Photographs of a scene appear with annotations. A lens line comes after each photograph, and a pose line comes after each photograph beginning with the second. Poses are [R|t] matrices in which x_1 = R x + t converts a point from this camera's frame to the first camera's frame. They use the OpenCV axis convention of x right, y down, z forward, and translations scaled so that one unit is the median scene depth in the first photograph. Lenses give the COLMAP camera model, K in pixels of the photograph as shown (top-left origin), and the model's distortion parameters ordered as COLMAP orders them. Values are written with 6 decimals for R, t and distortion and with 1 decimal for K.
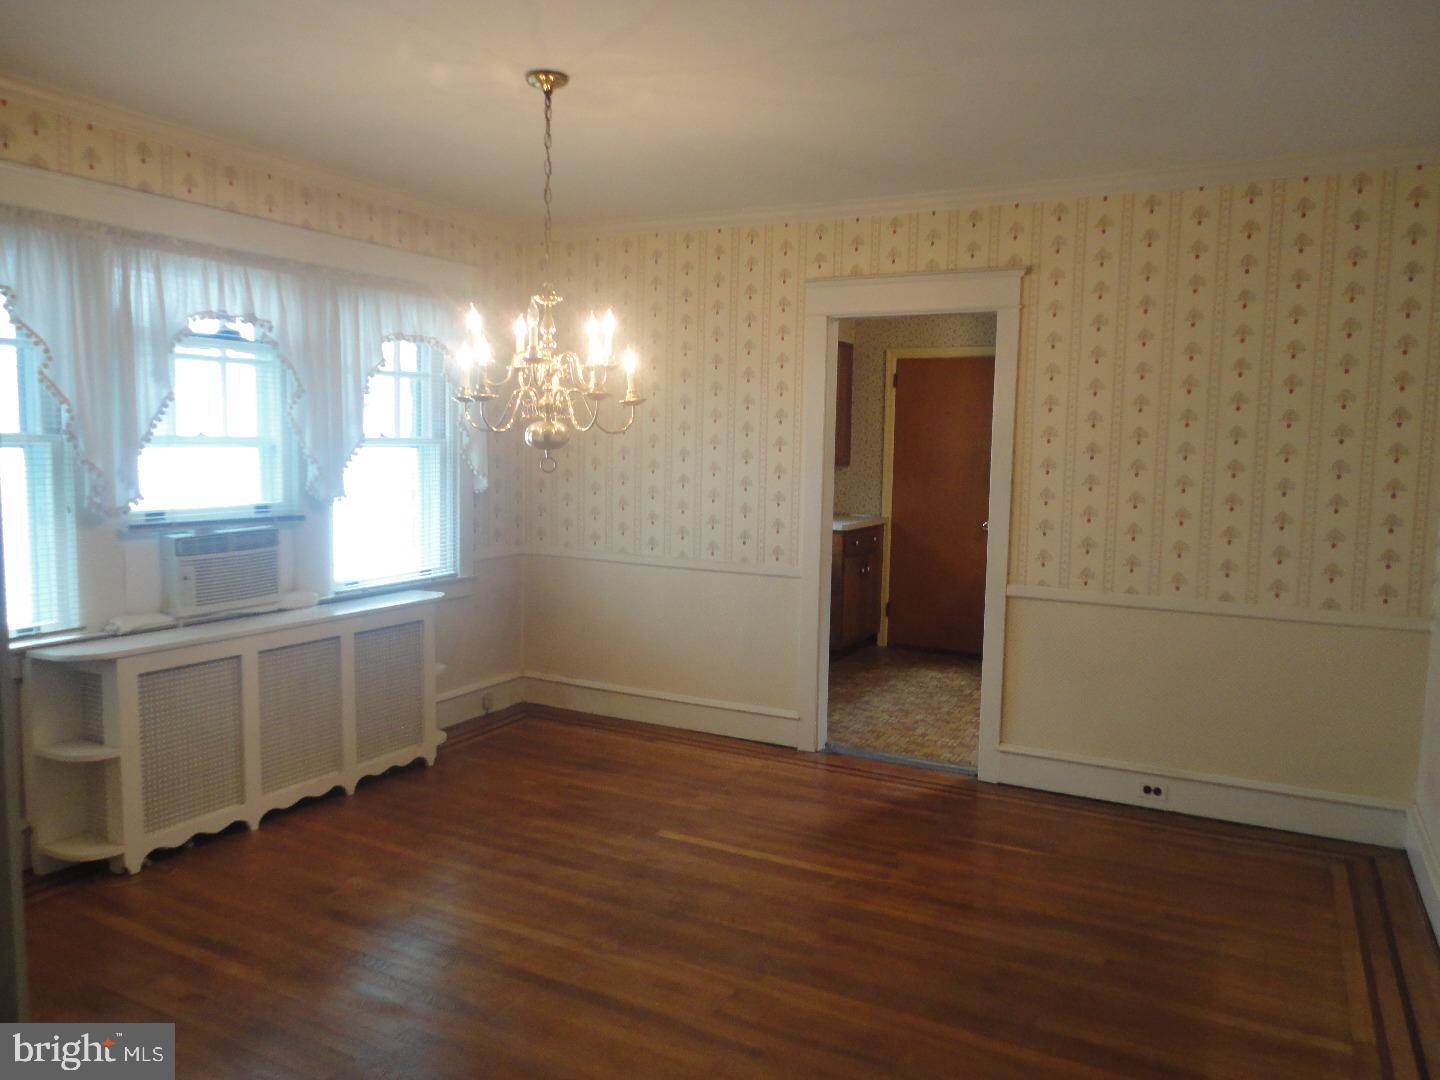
lens RADIAL K [[1065.5, 0, 720.4], [0, 1065.5, 542.9], [0, 0, 1]] dist [0.021546, 0.001640]
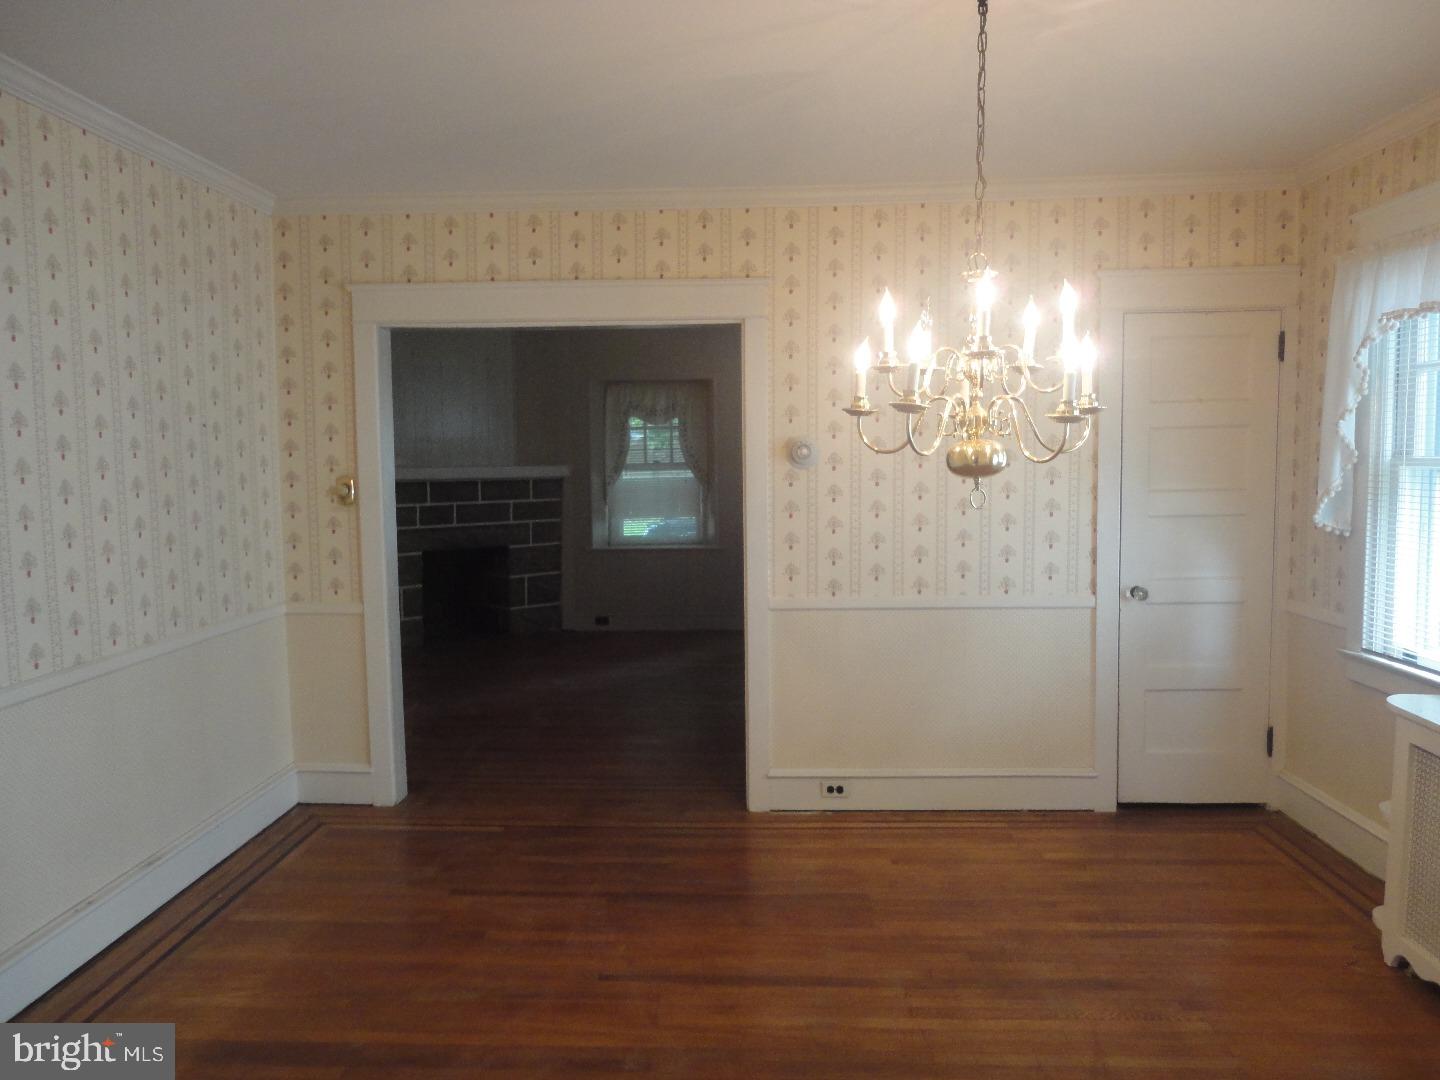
lens RADIAL K [[1065.5, 0, 723.5], [0, 1065.5, 539.3], [0, 0, 1]] dist [0.021546, 0.001640]
pose [[-0.902194, 0.032046, -0.430138, 0.224974], [-0.042482, 0.985786, 0.162548, -0.111349], [0.429233, 0.164923, -0.888009, 1.121511]]
